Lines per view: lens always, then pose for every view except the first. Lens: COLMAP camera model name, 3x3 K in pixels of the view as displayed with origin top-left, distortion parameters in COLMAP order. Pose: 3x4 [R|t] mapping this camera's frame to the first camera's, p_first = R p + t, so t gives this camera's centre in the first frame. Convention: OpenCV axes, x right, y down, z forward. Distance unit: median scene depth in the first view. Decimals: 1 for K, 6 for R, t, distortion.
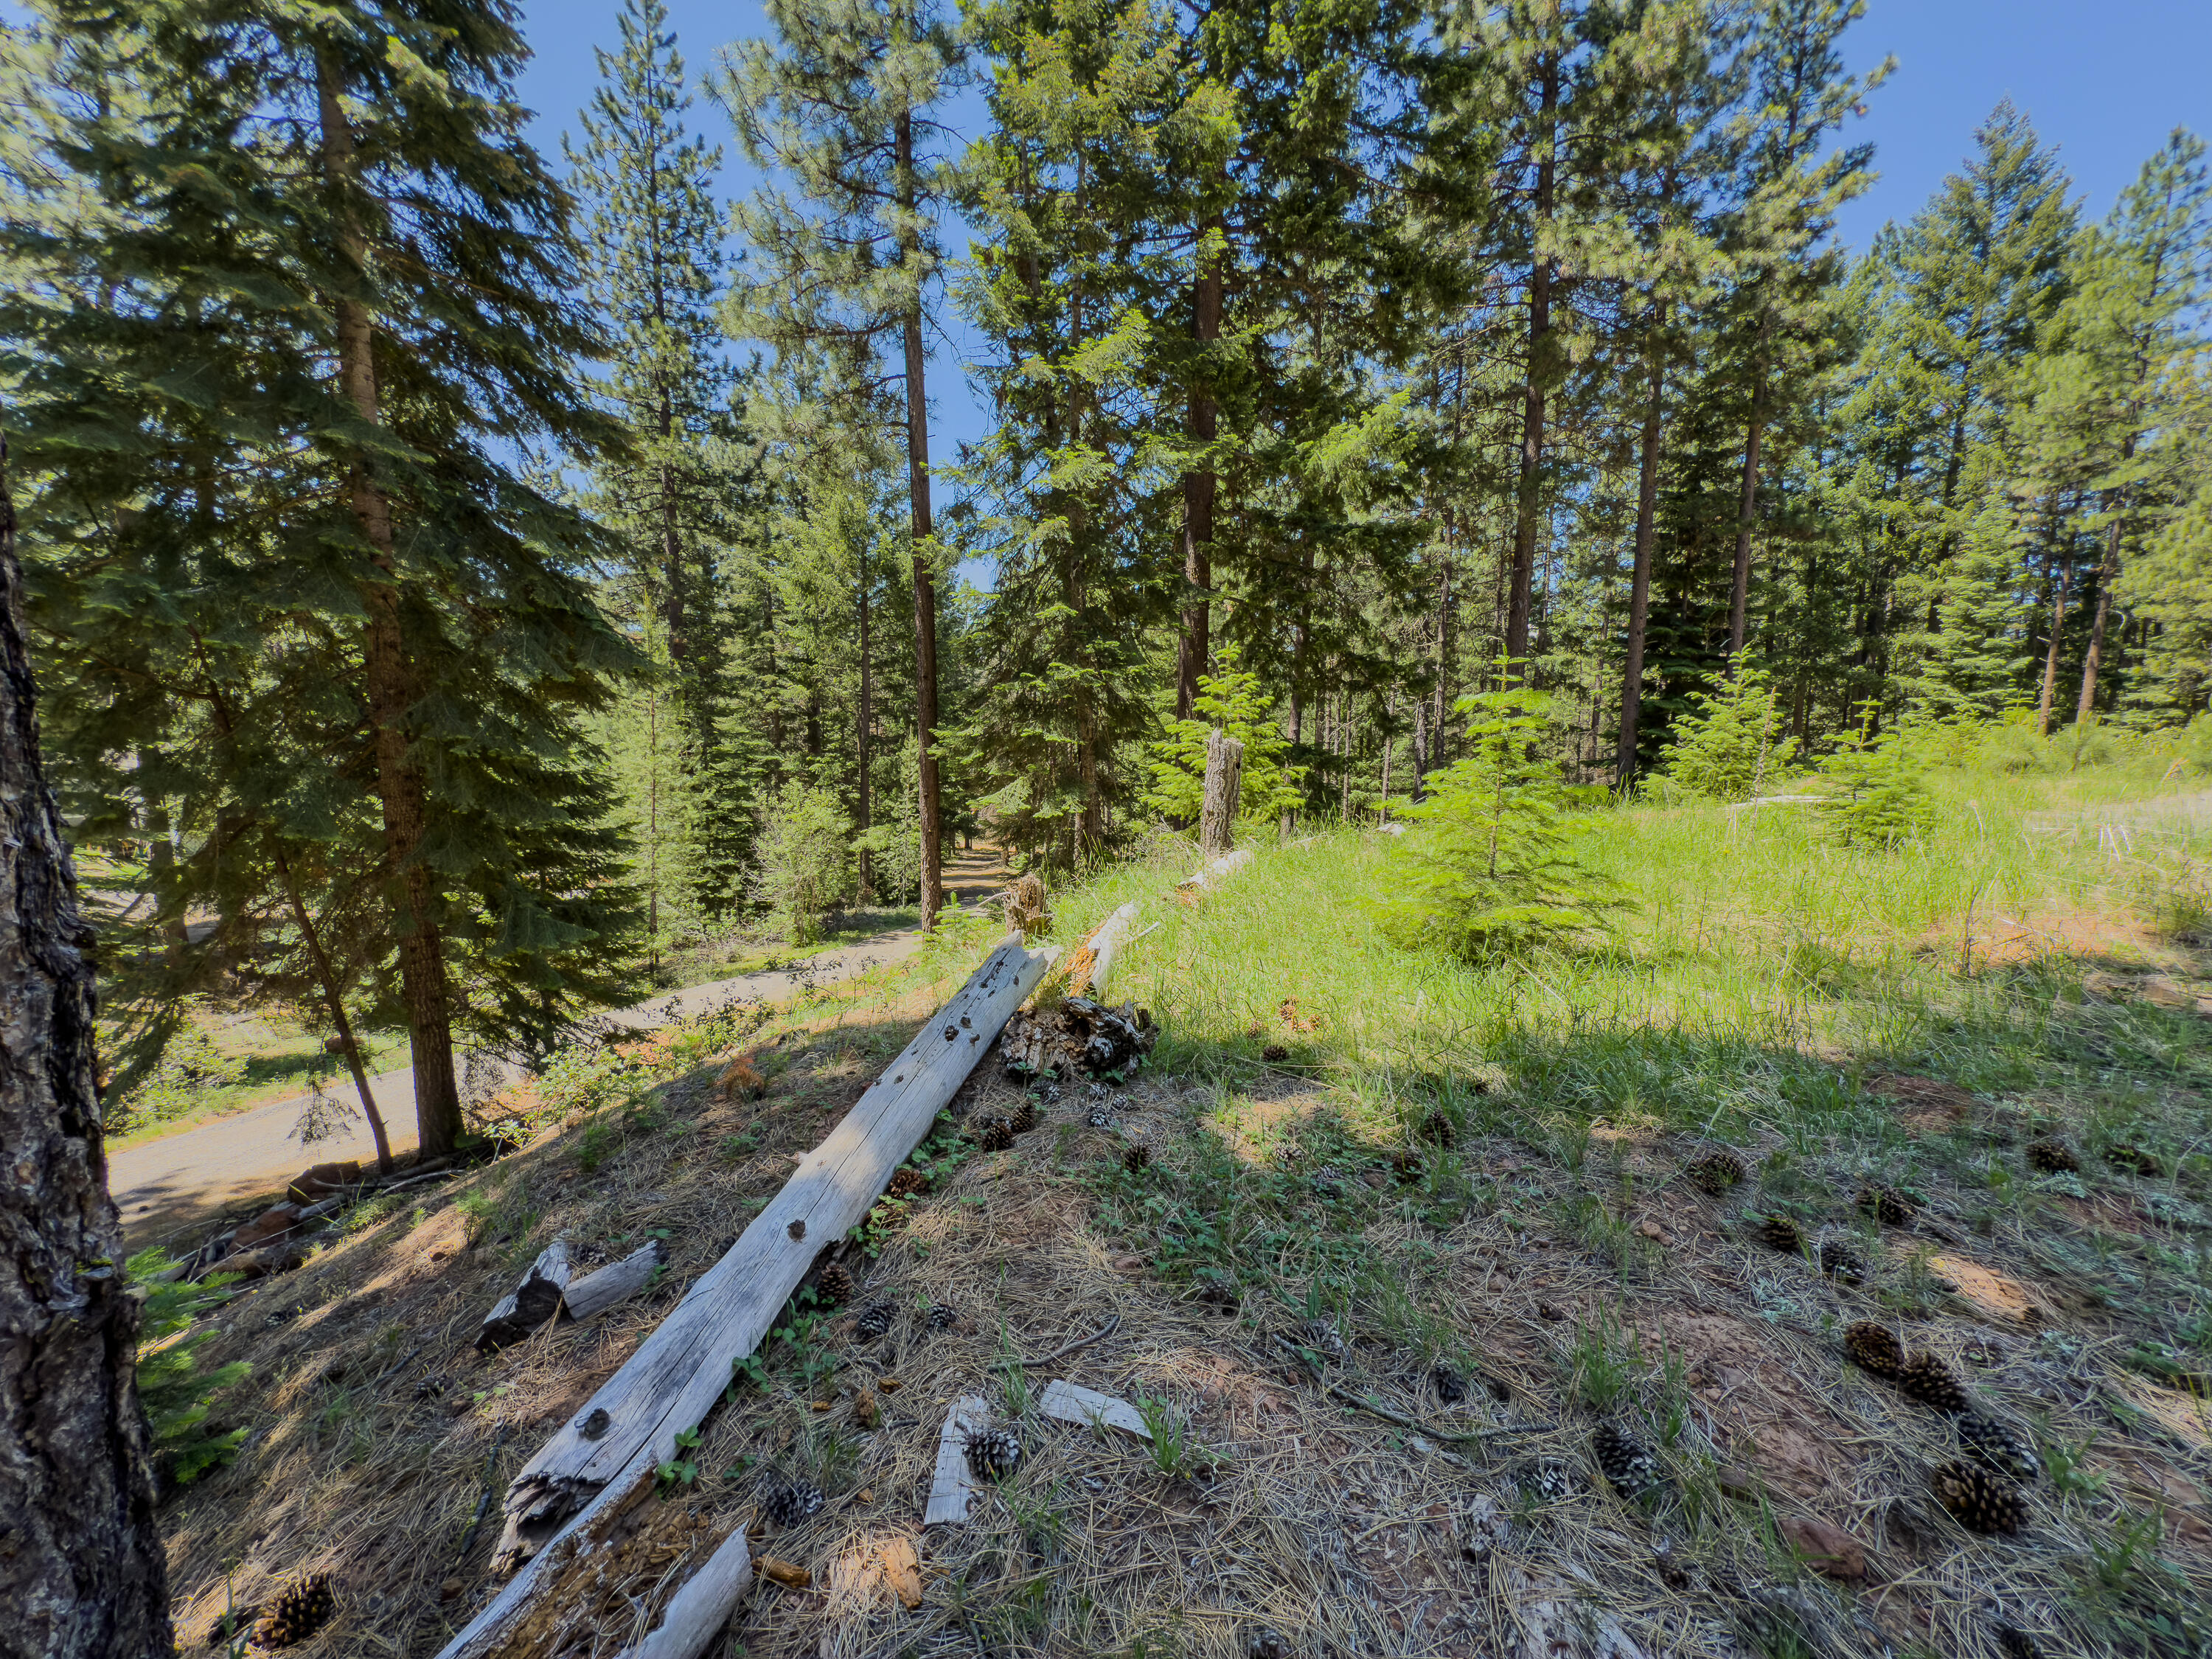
lens RADIAL K [[882.4, 0, 1102.0], [0, 882.4, 825.2], [0, 0, 1]] dist [-0.000504, 0.000866]
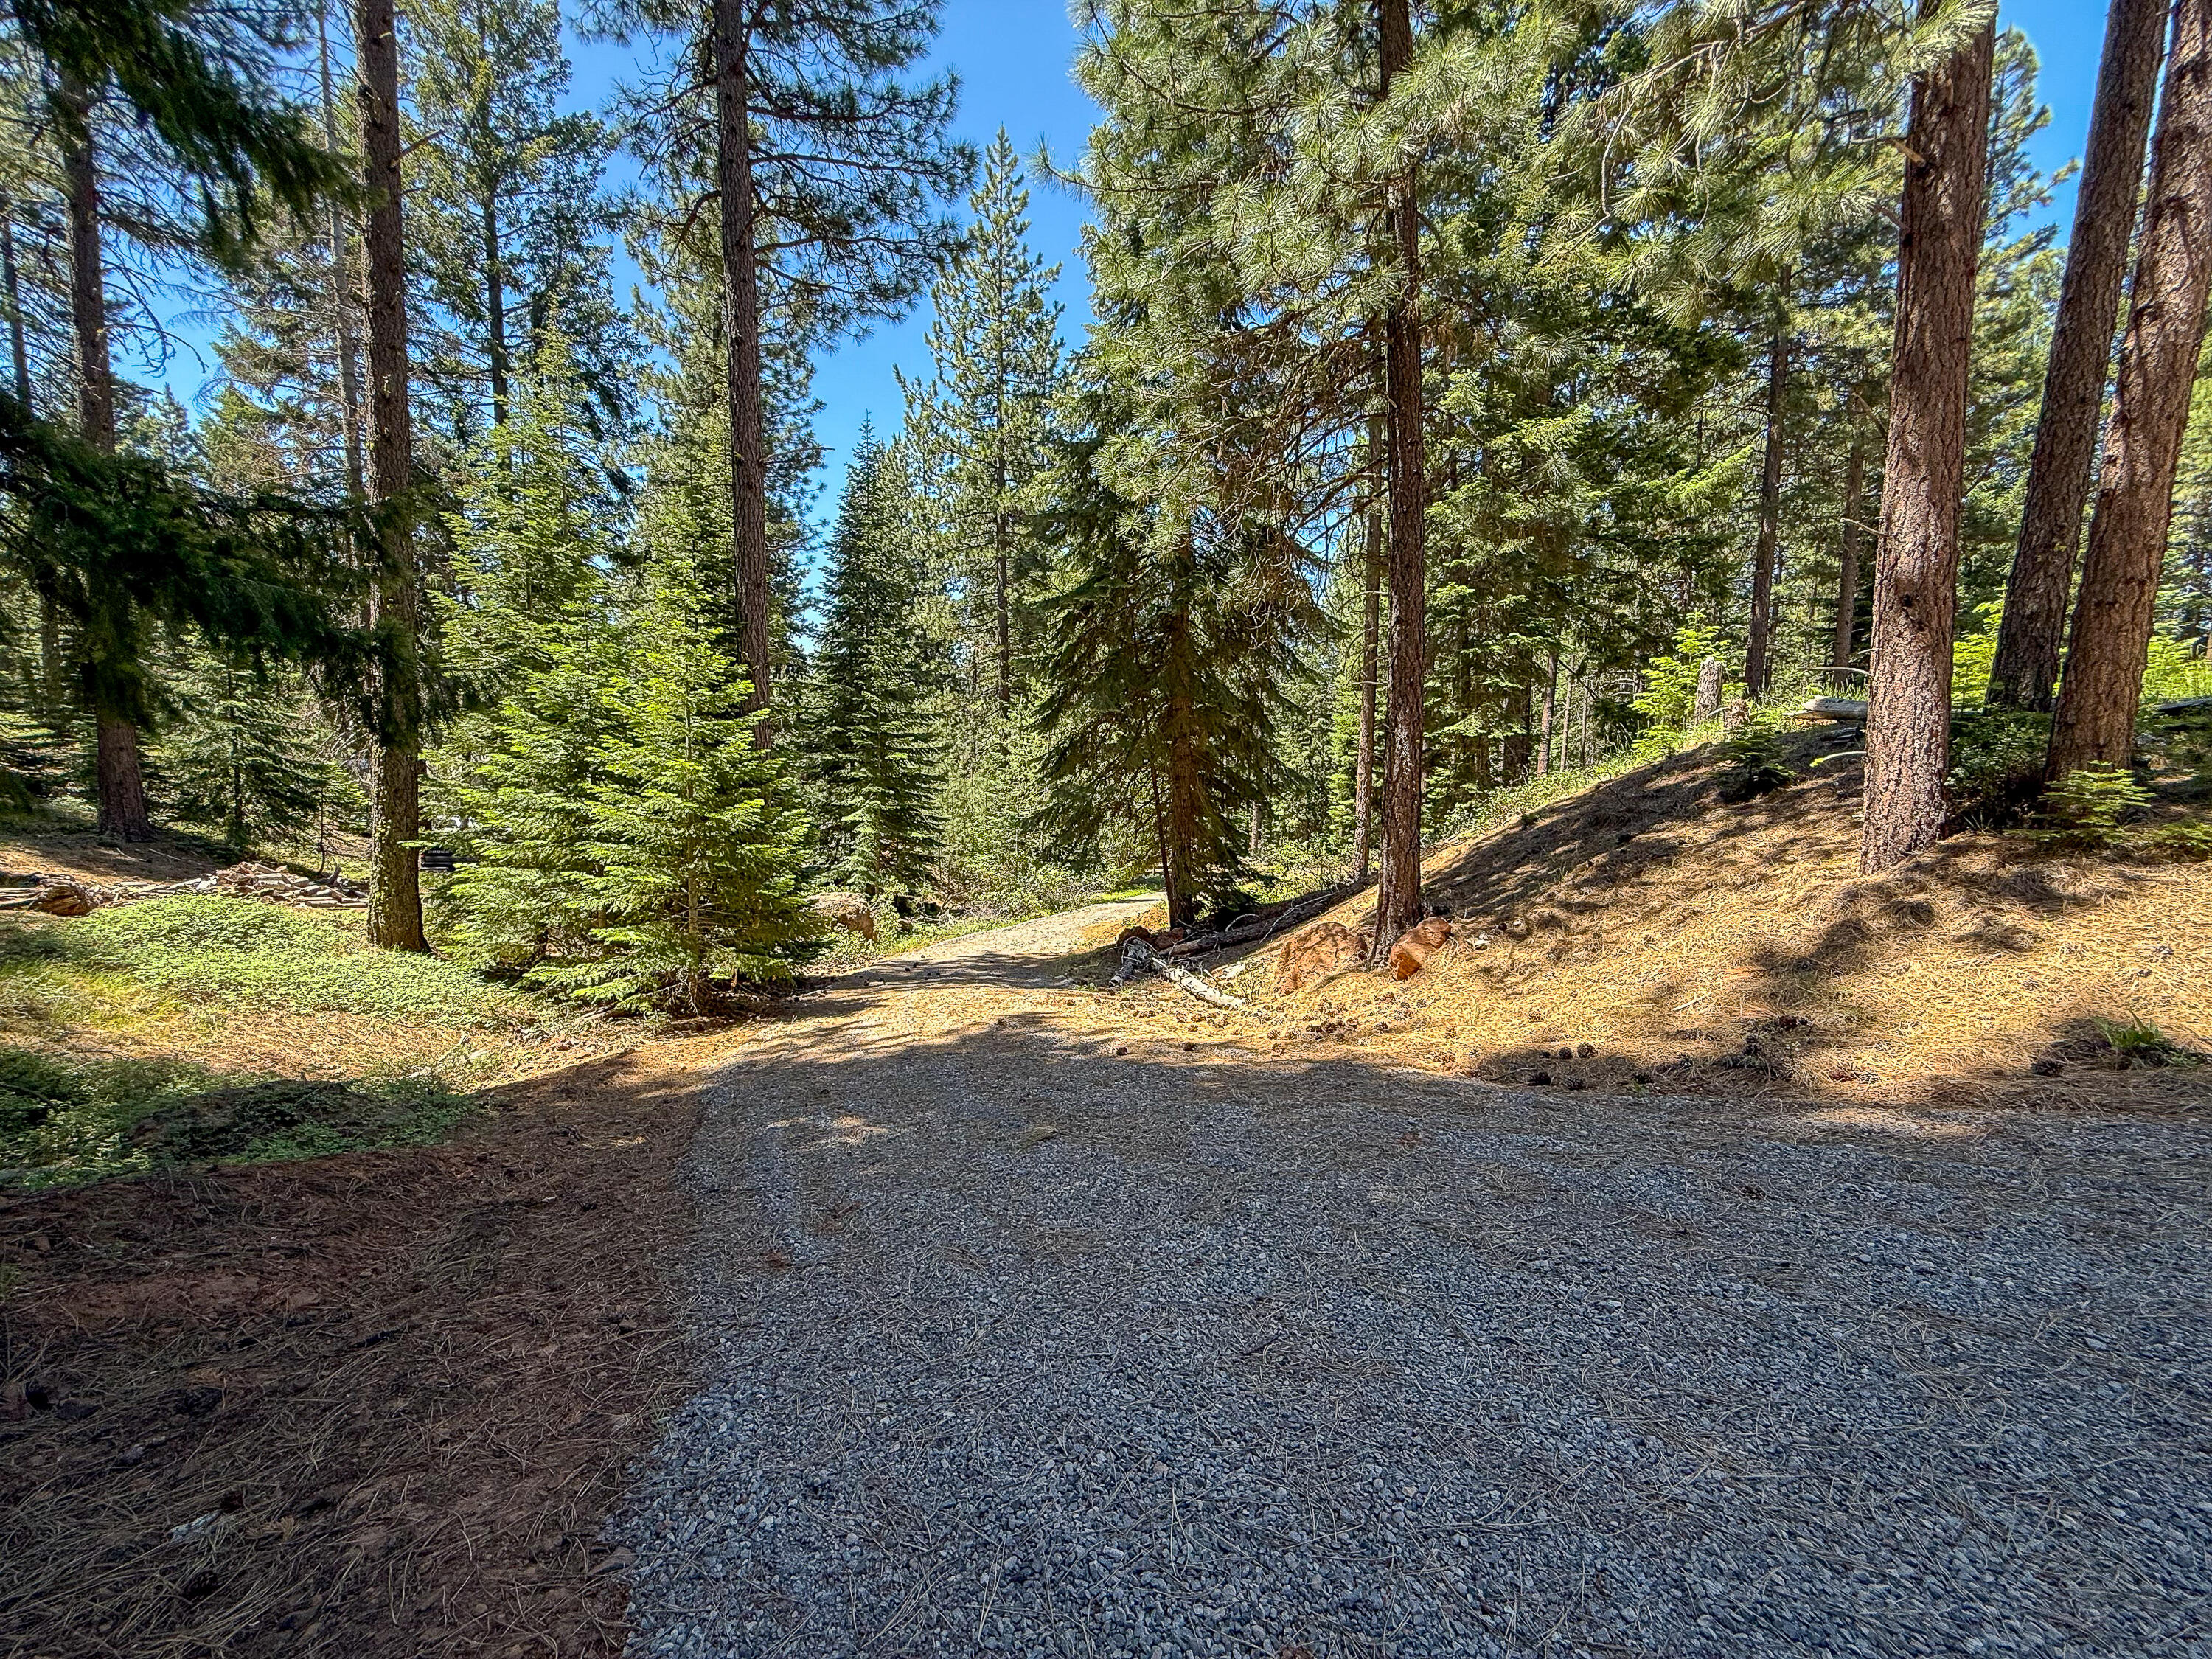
lens RADIAL K [[882.4, 0, 1092.8], [0, 882.4, 822.5], [0, 0, 1]] dist [-0.000504, 0.000866]
pose [[0.996956, -0.003622, -0.077880, -0.268845], [0.001141, 0.999491, -0.031878, 0.075632], [0.077956, 0.031692, 0.996453, -0.222526]]
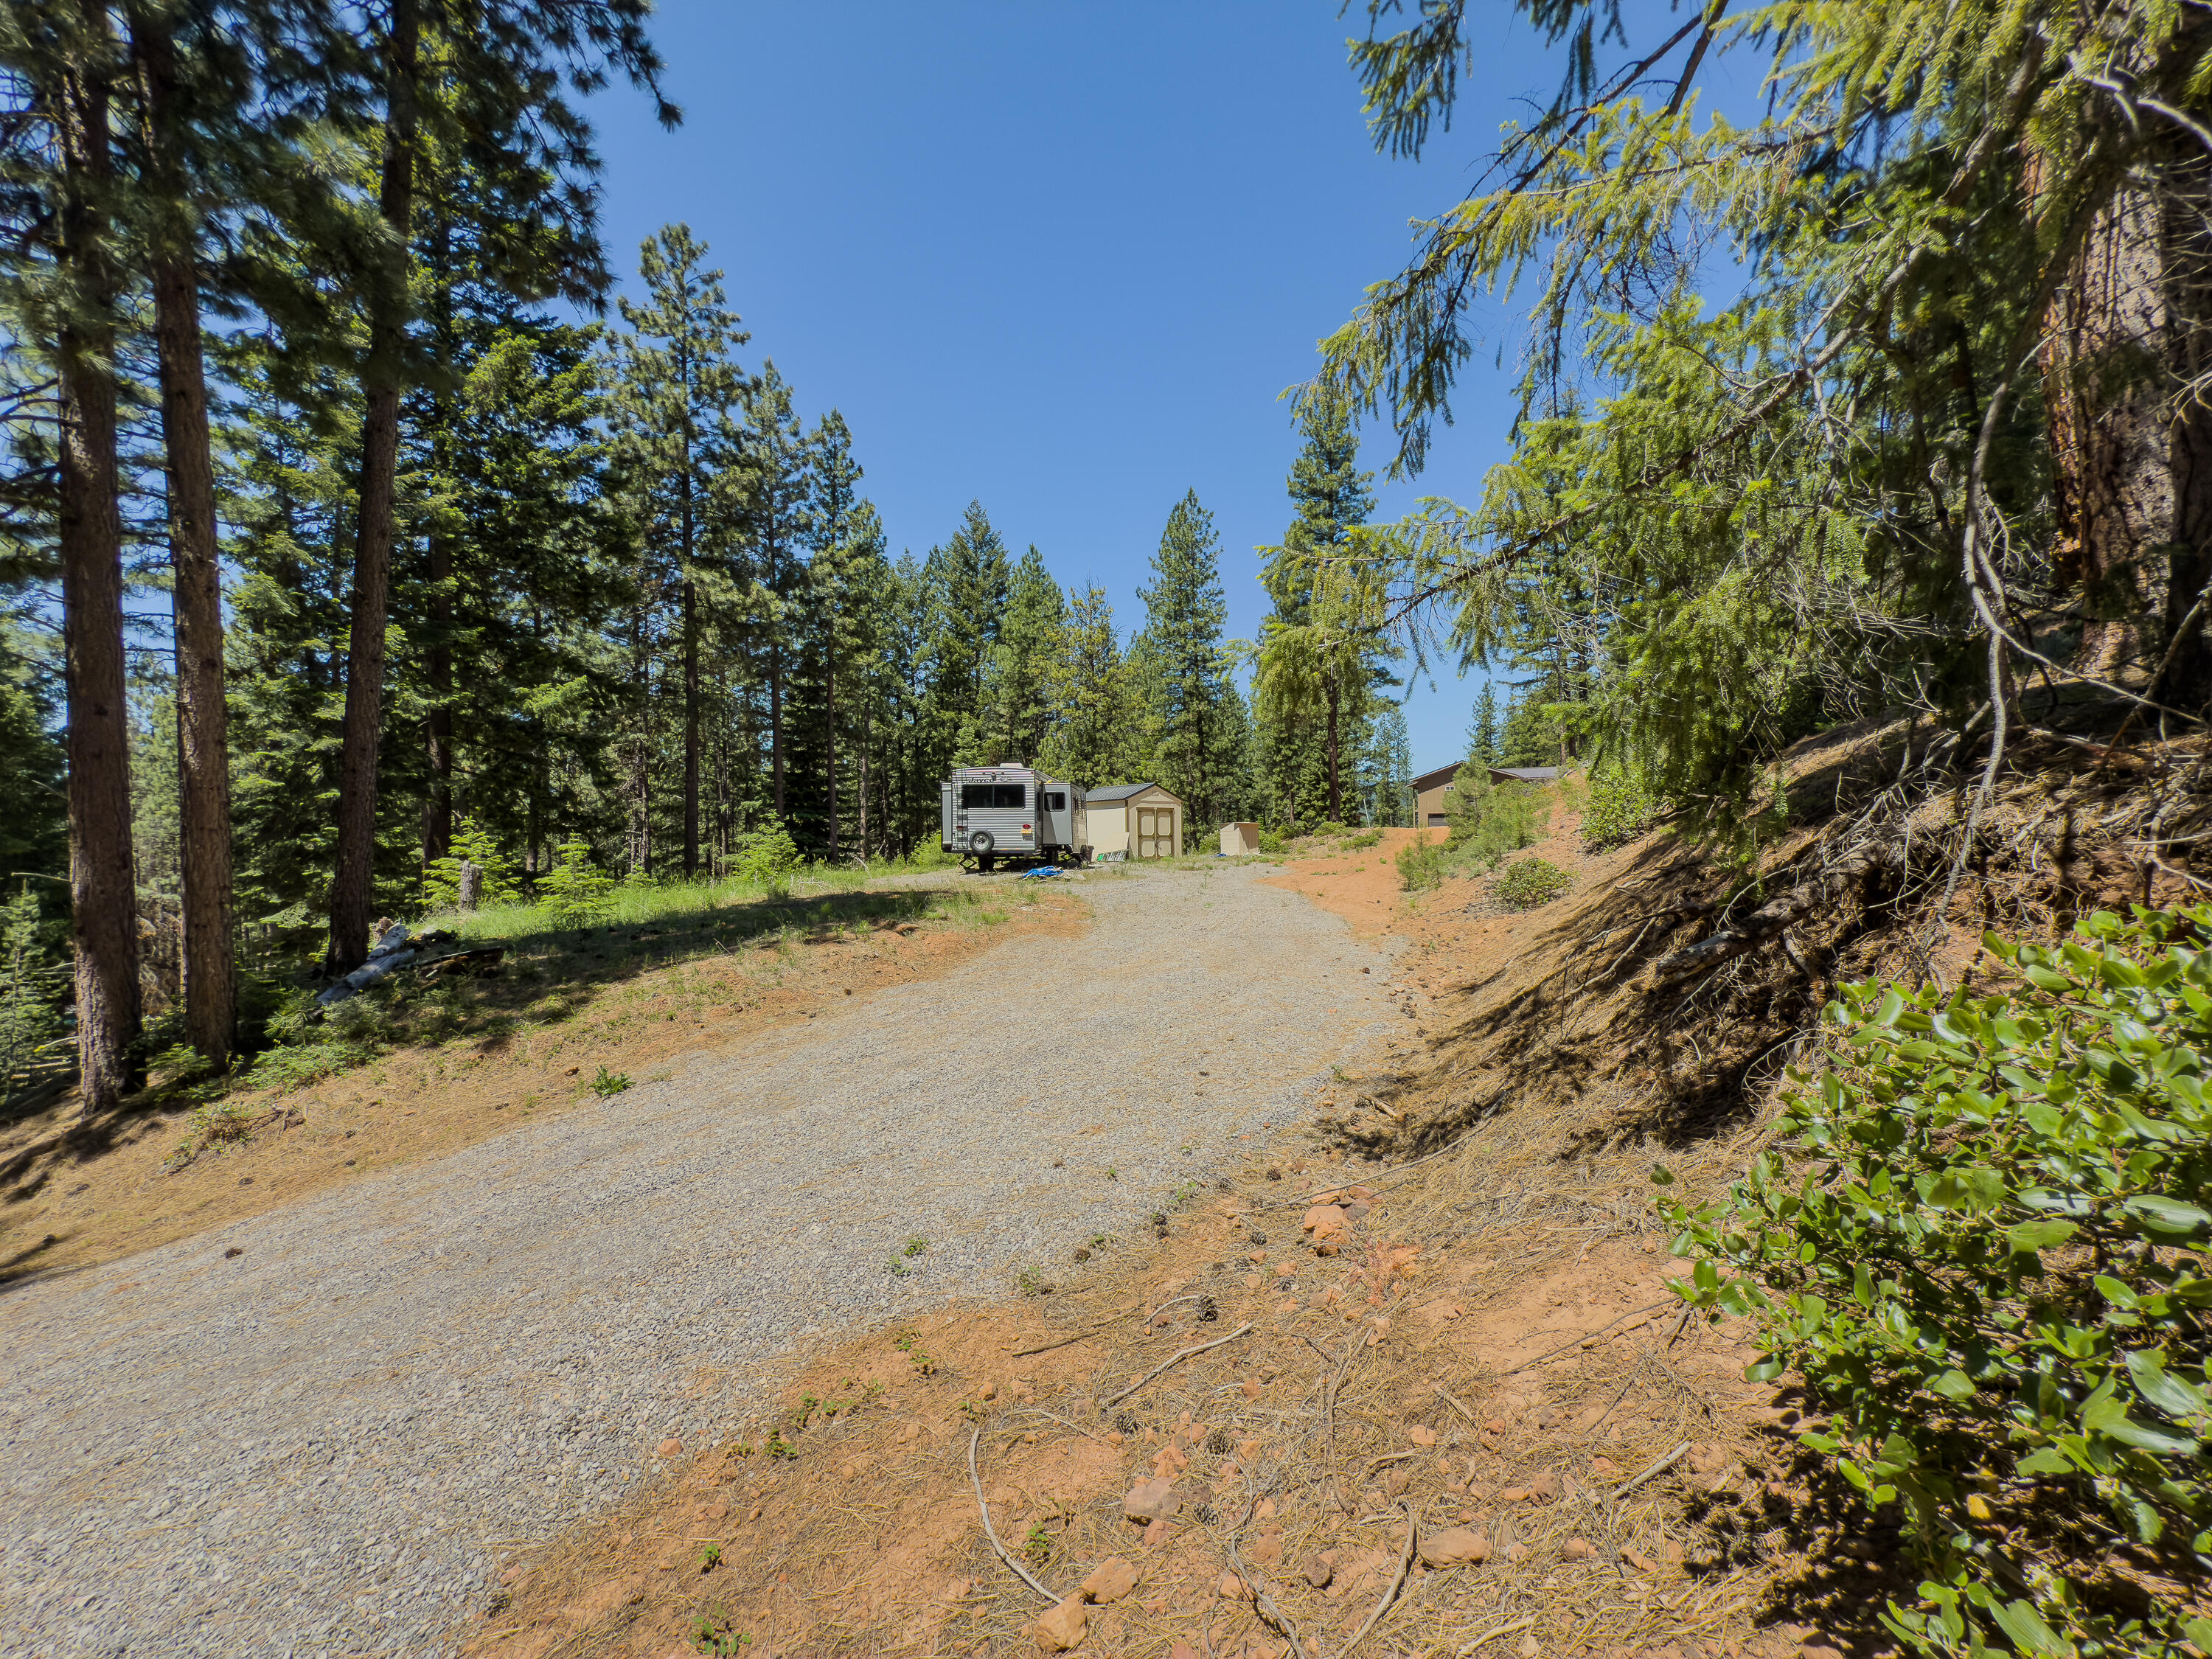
lens RADIAL K [[882.4, 0, 1103.5], [0, 882.4, 825.0], [0, 0, 1]] dist [-0.000504, 0.000866]
pose [[0.722895, -0.018865, 0.690700, -0.061174], [0.117249, 0.988479, -0.095715, 0.051215], [-0.680937, 0.150176, 0.716779, -0.433228]]
